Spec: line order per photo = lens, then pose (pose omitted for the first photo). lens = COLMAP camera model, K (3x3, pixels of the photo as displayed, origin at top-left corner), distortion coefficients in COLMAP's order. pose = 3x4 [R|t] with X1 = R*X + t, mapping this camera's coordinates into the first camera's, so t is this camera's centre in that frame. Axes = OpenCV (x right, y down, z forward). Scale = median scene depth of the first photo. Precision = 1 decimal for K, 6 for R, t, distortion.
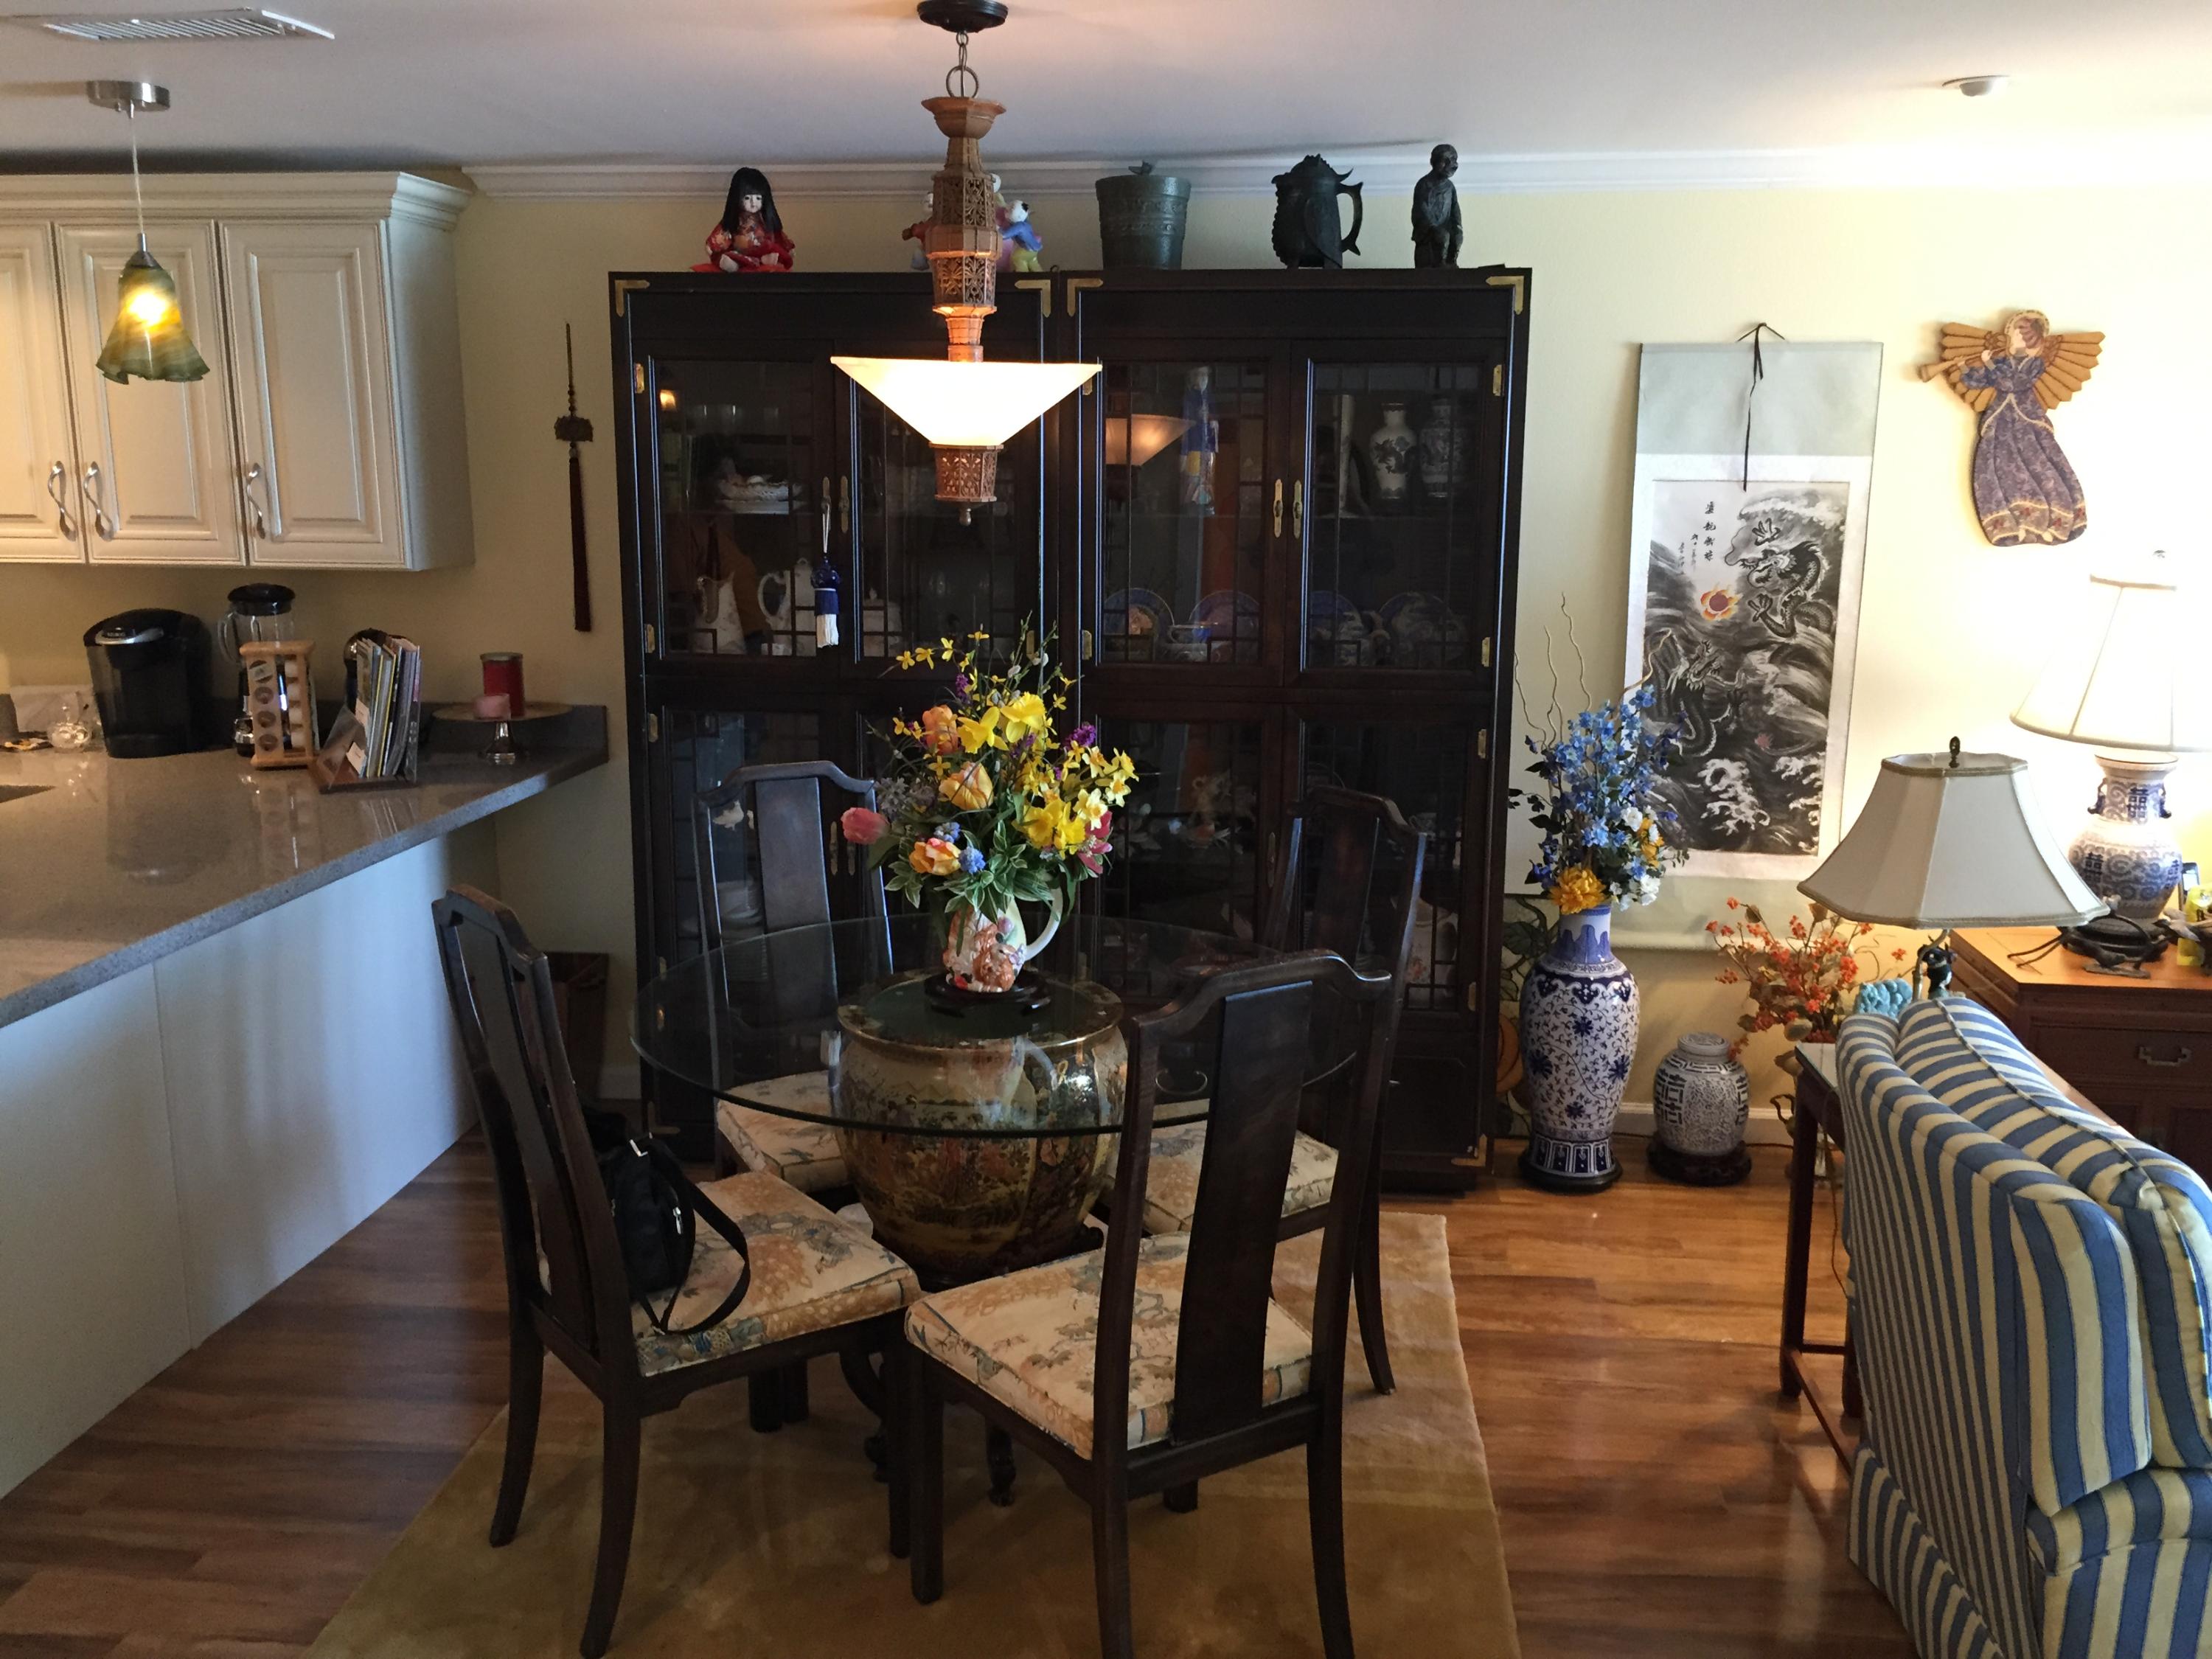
lens RADIAL K [[1903.5, 0, 1106.0], [0, 1903.5, 829.5], [0, 0, 1]] dist [-0.001104, -0.010343]
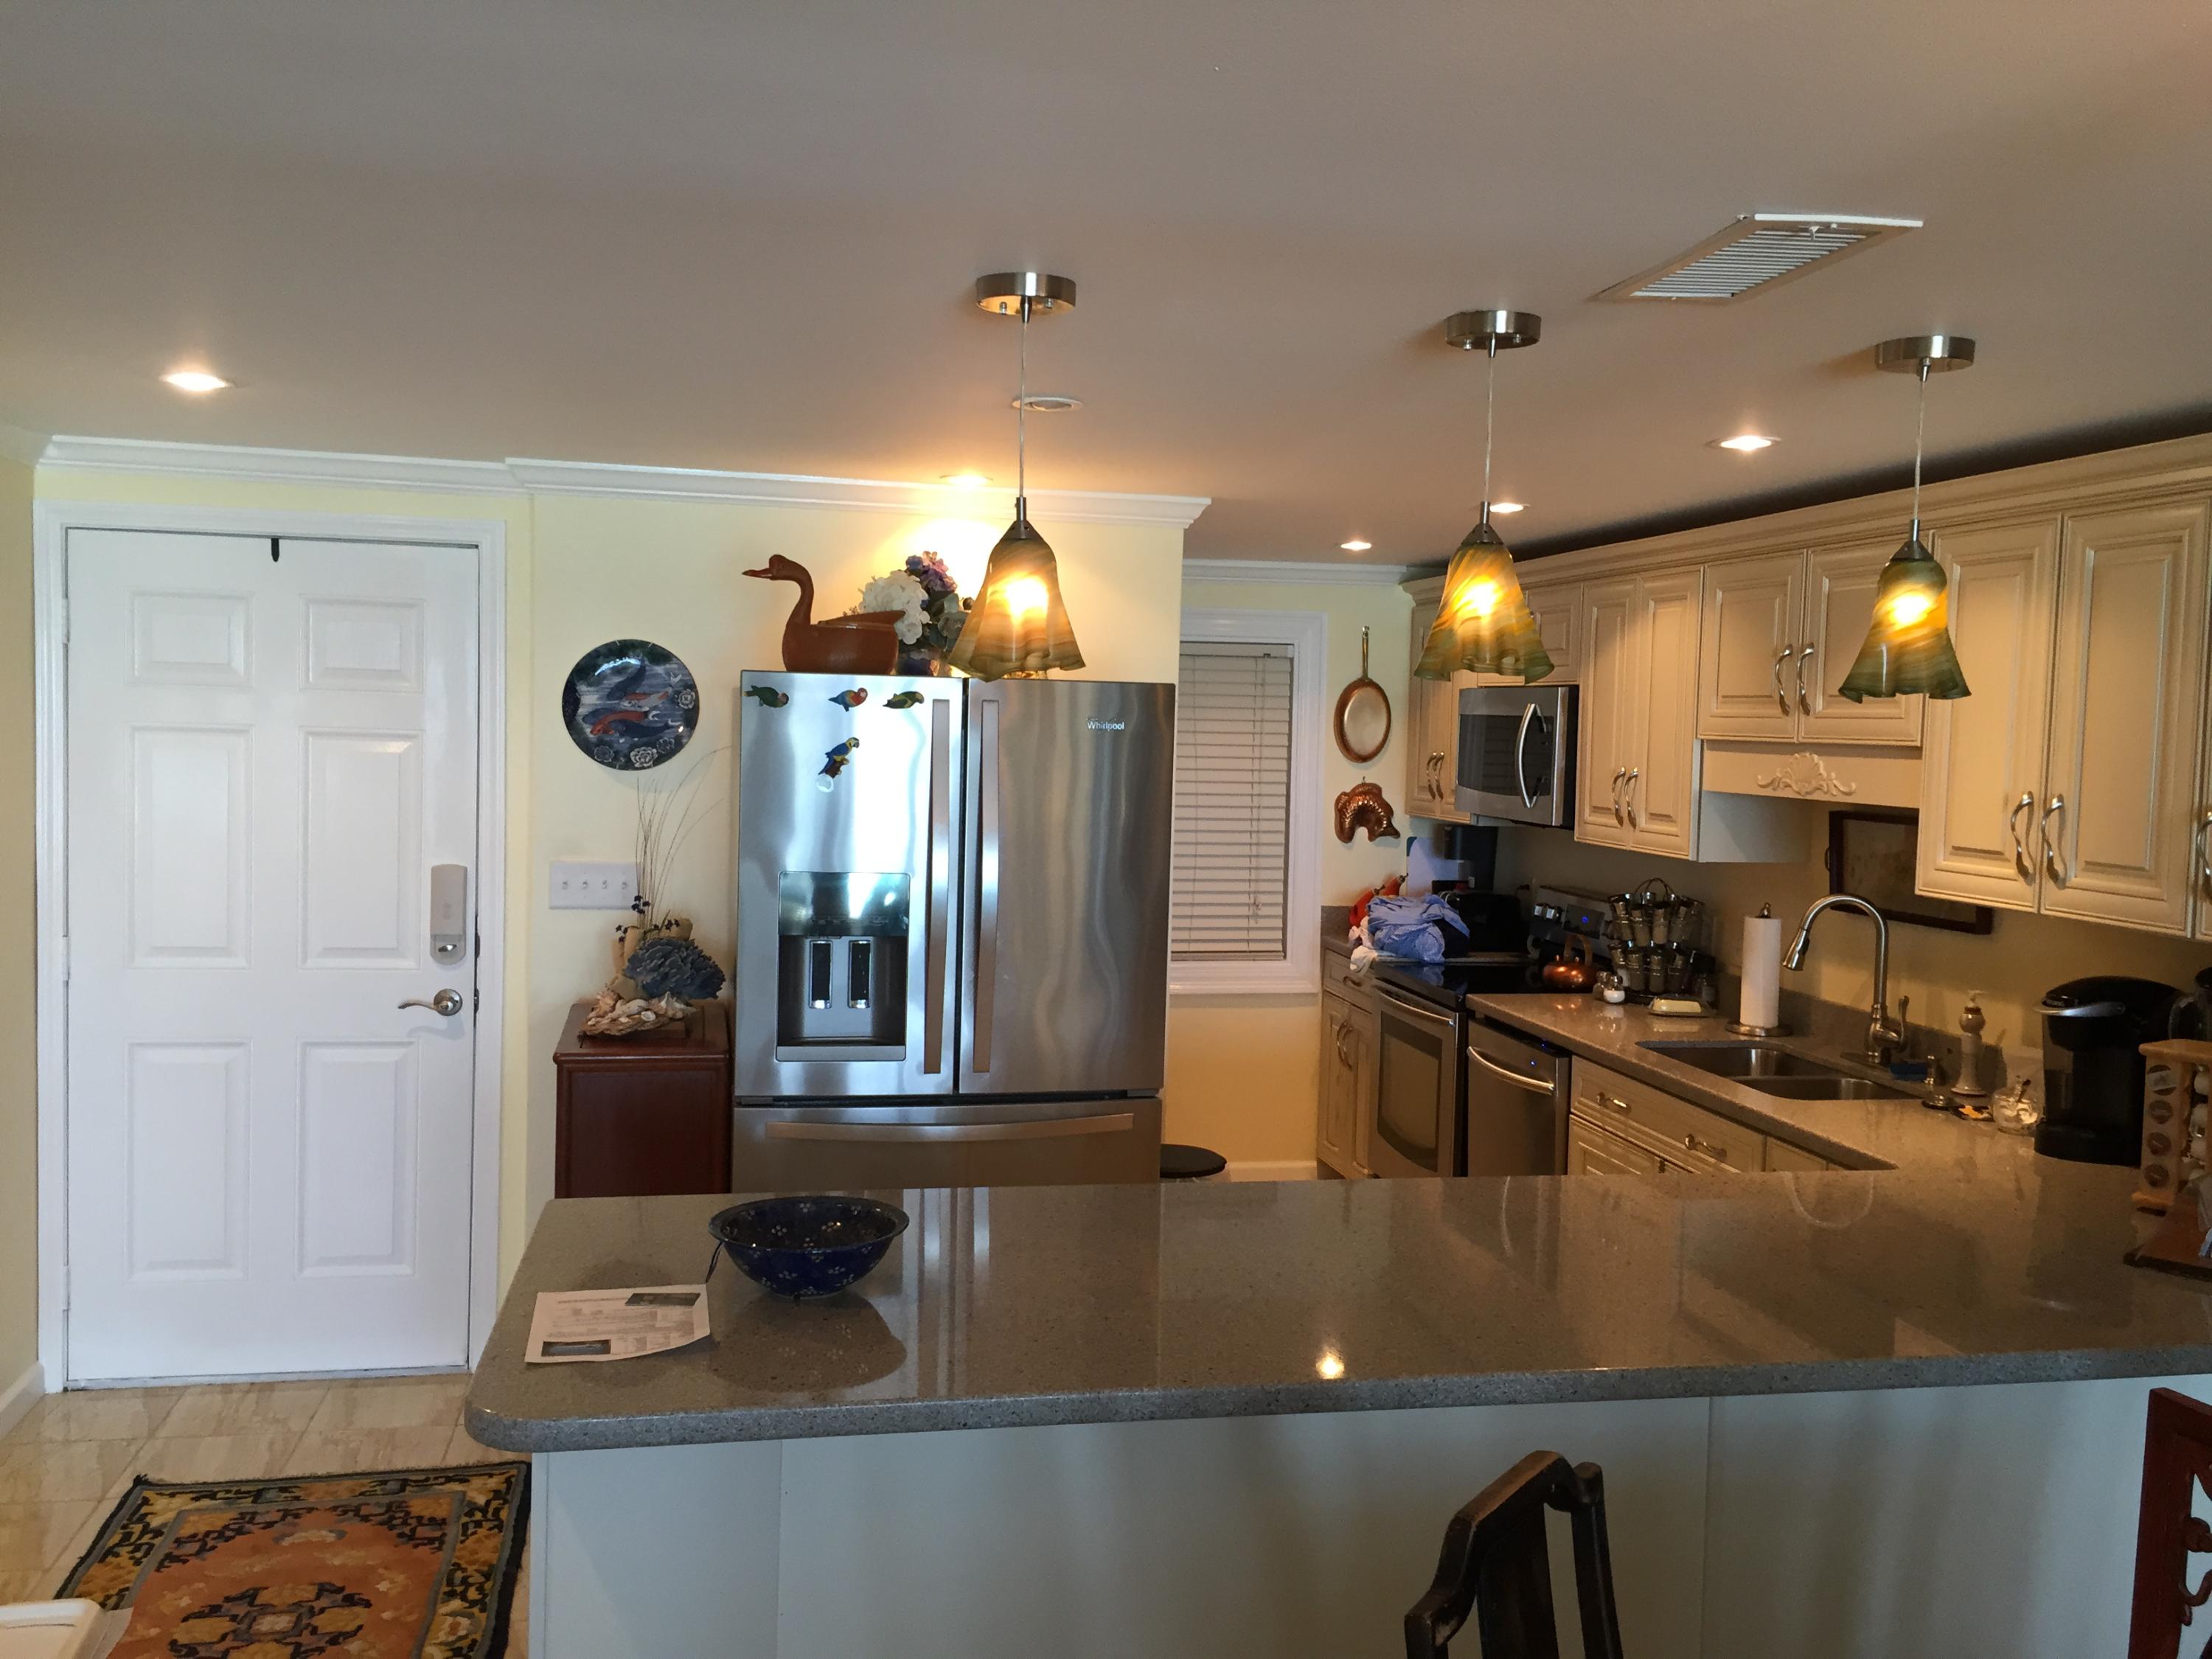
lens RADIAL K [[1903.5, 0, 1106.0], [0, 1903.5, 829.5], [0, 0, 1]] dist [-0.001104, -0.010343]
pose [[0.286739, 0.060884, -0.956072, 0.141047], [-0.218400, 0.975854, -0.003358, -0.086451], [0.932782, 0.209769, 0.293112, 0.380588]]
